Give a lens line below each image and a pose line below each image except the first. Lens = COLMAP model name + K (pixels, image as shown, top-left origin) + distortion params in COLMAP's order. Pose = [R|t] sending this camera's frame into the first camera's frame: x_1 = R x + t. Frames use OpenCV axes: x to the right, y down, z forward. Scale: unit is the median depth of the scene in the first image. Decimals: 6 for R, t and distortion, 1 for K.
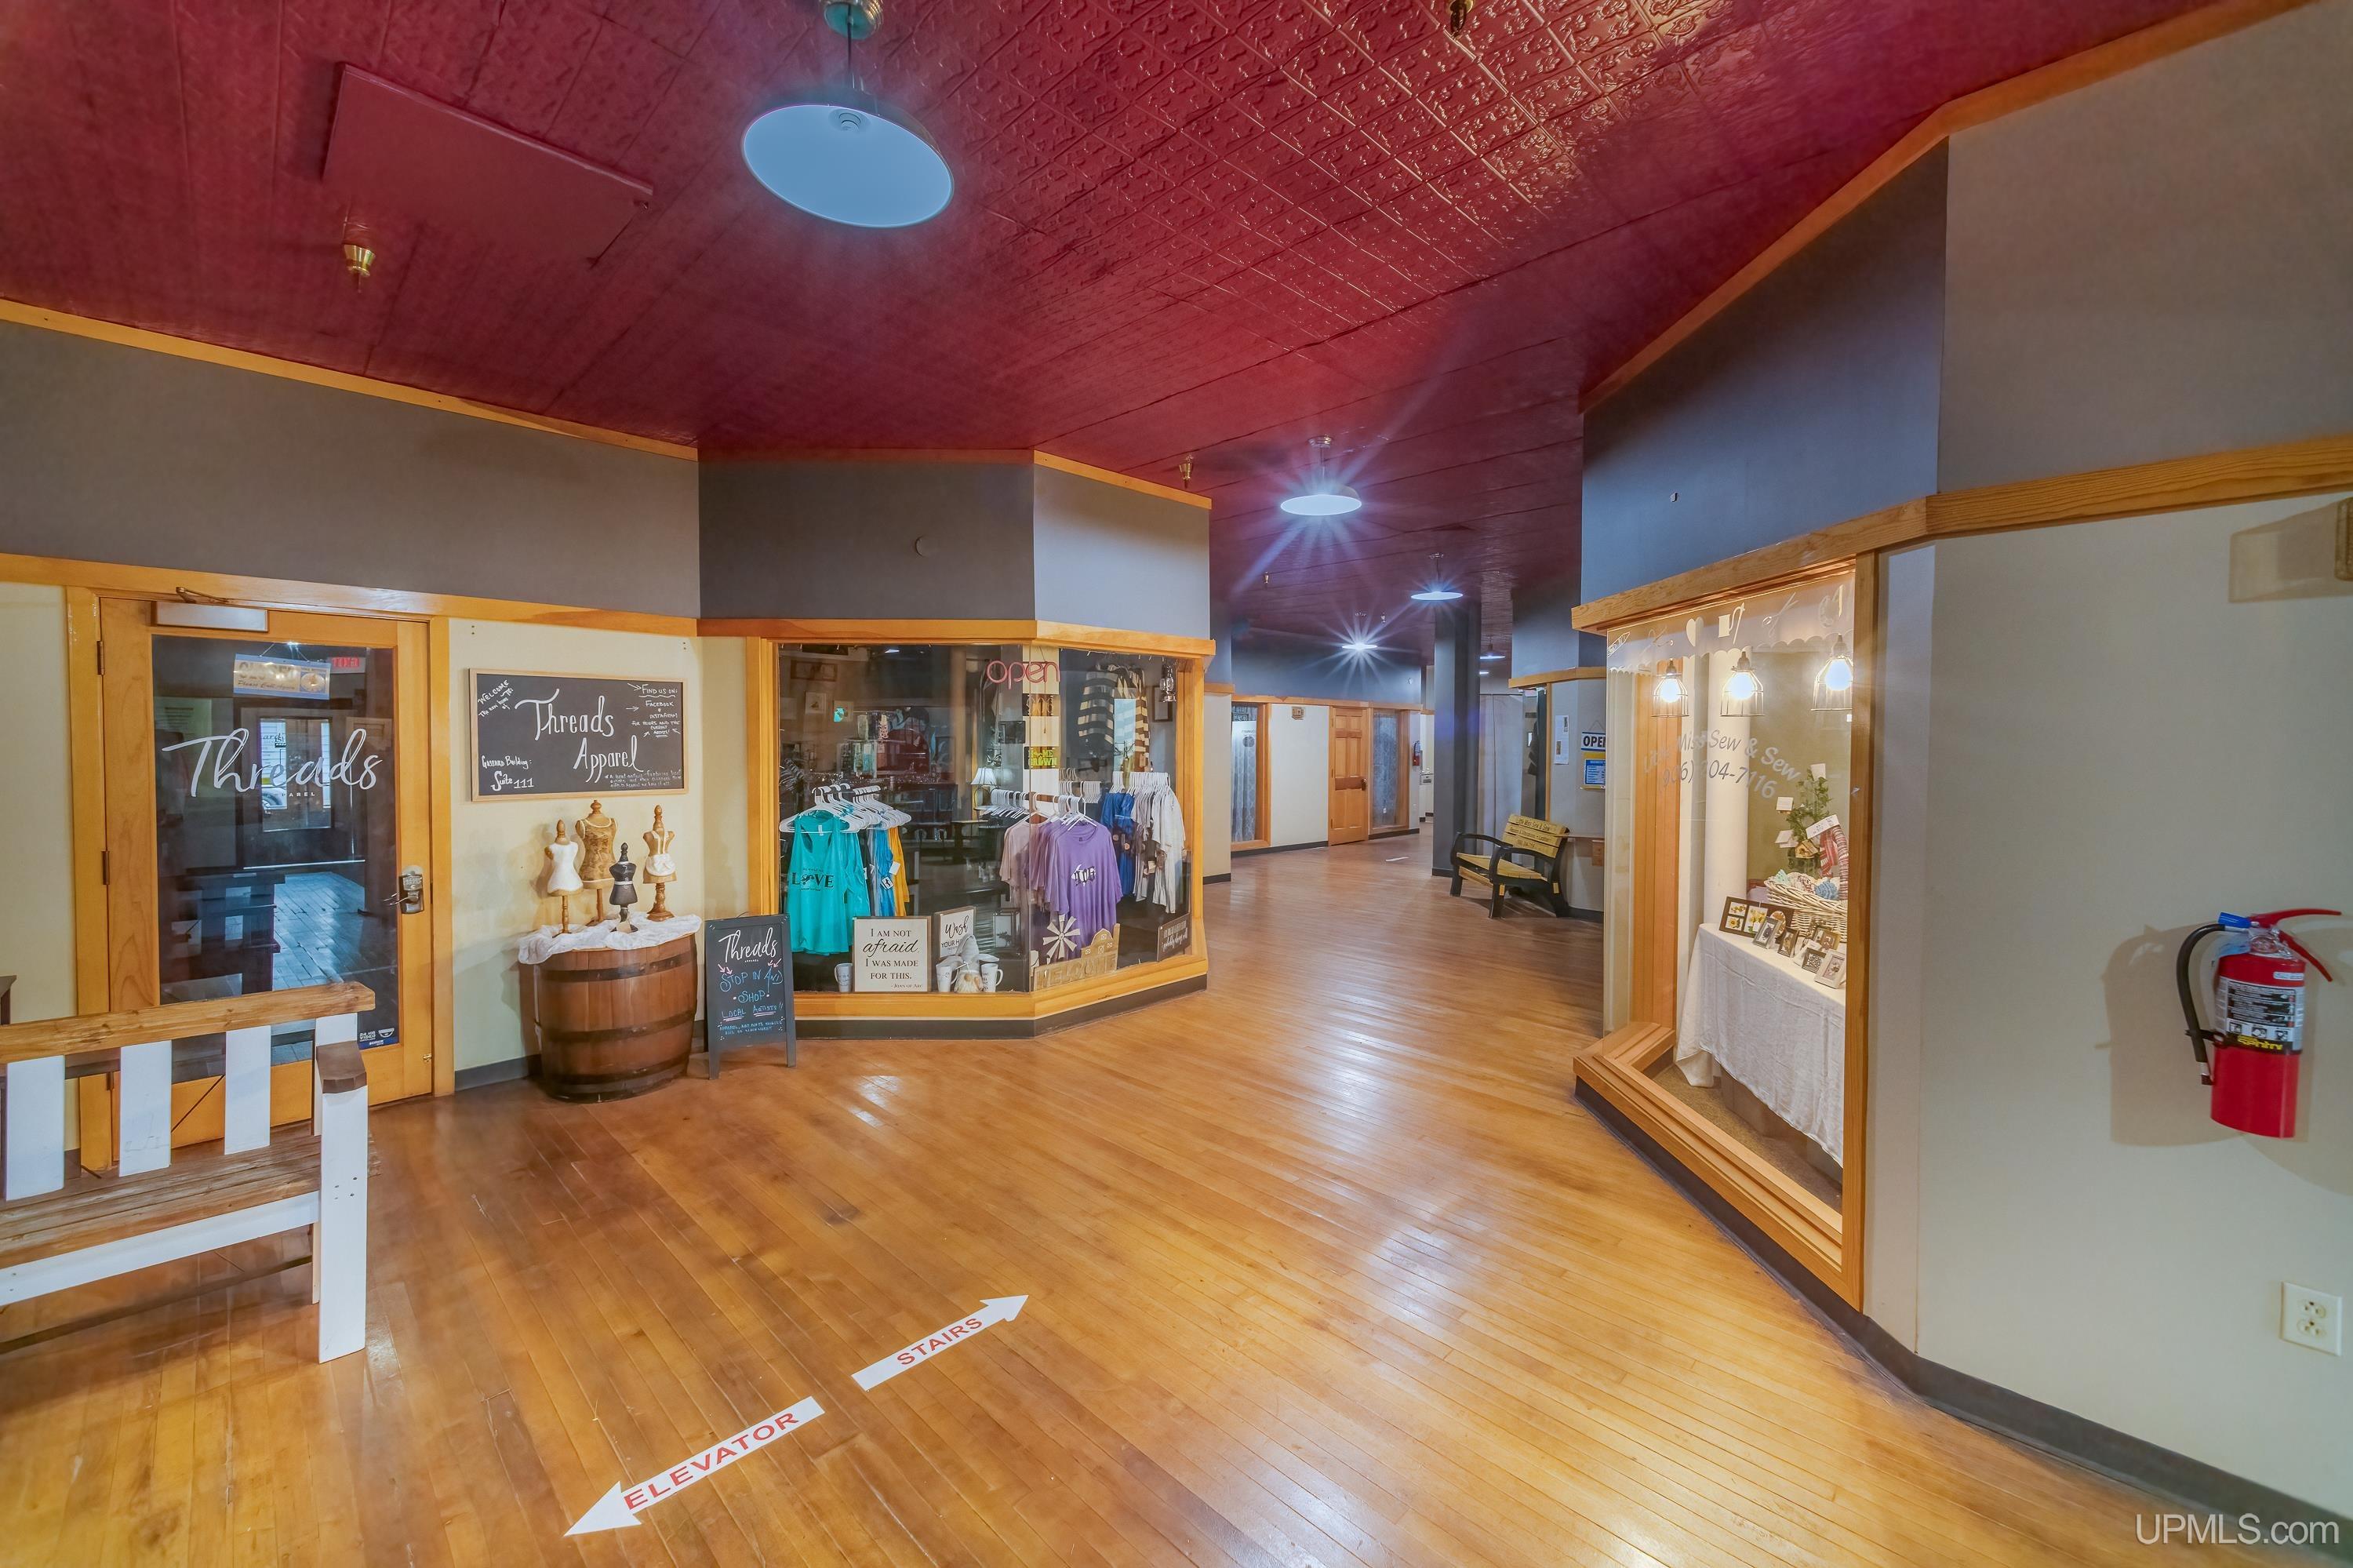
lens RADIAL K [[935.1, 0, 1177.0], [0, 935.1, 760.6], [0, 0, 1]] dist [0.000558, 0.000002]
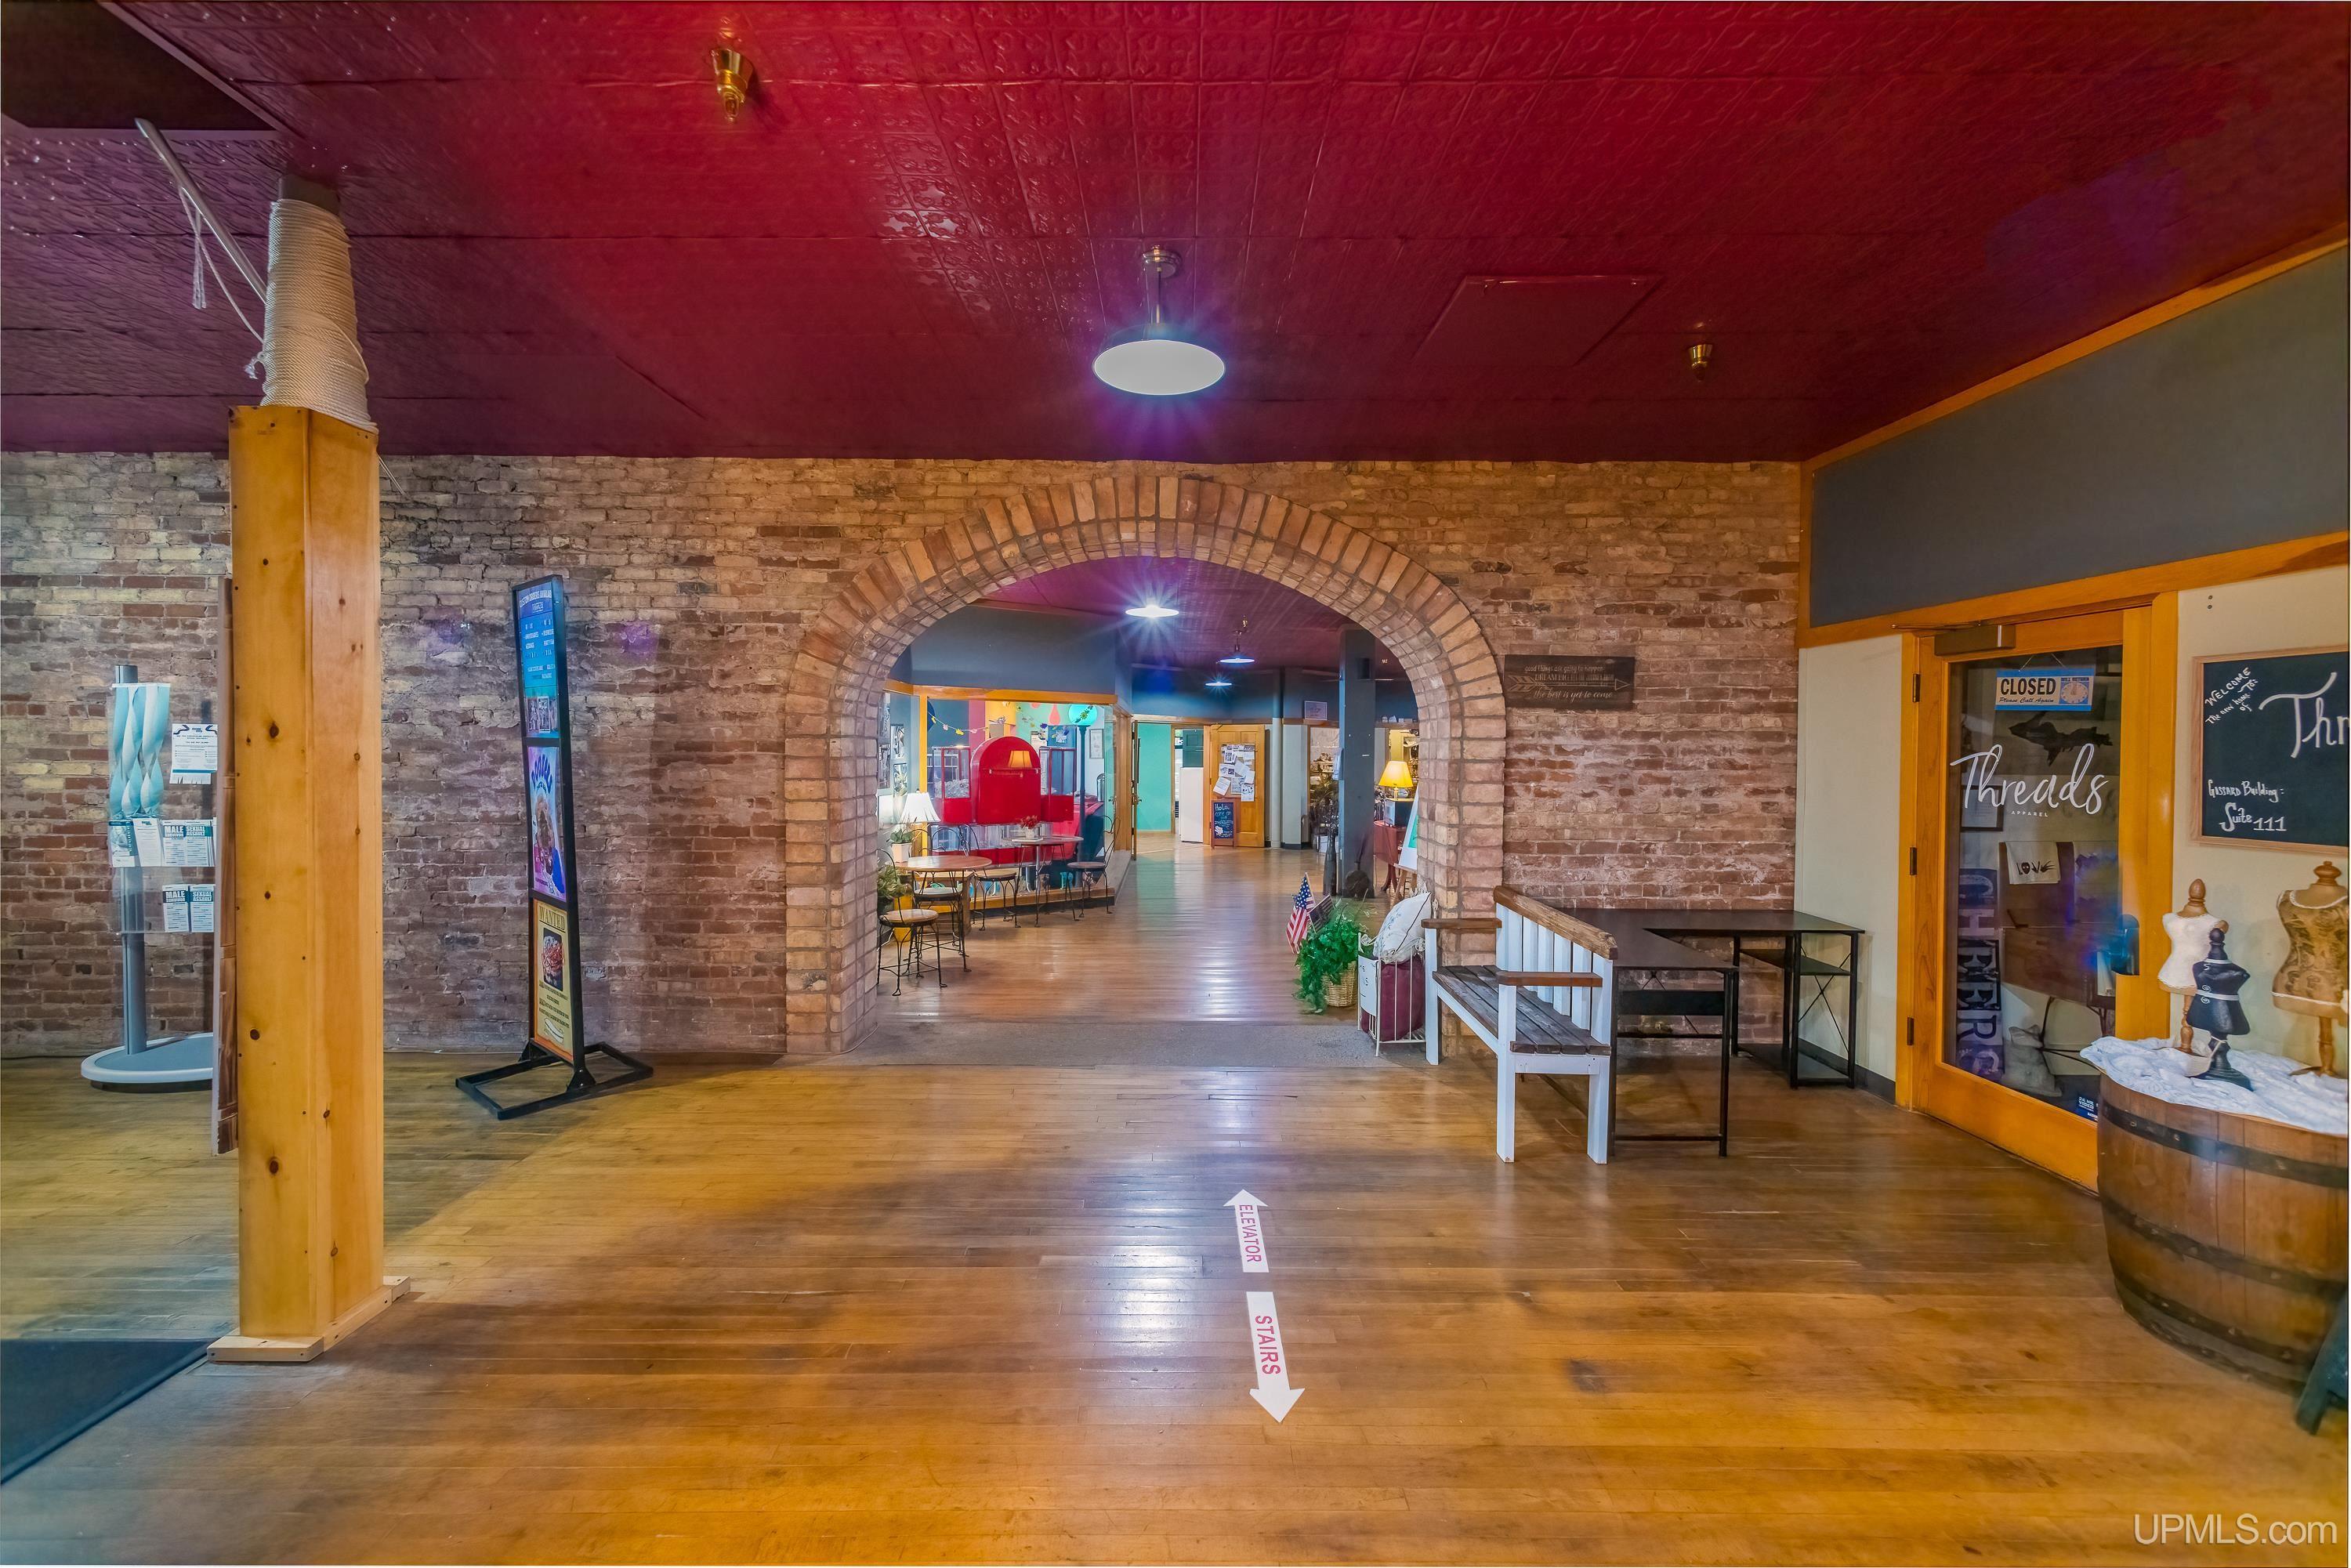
lens RADIAL K [[934.3, 0, 1176.0], [0, 934.3, 760.7], [0, 0, 1]] dist [0.000558, 0.000002]
pose [[-0.723214, 0.000182, -0.690624, 0.355969], [-0.022763, 0.999450, 0.024101, -0.021512], [0.690248, 0.033151, -0.722813, 1.133408]]
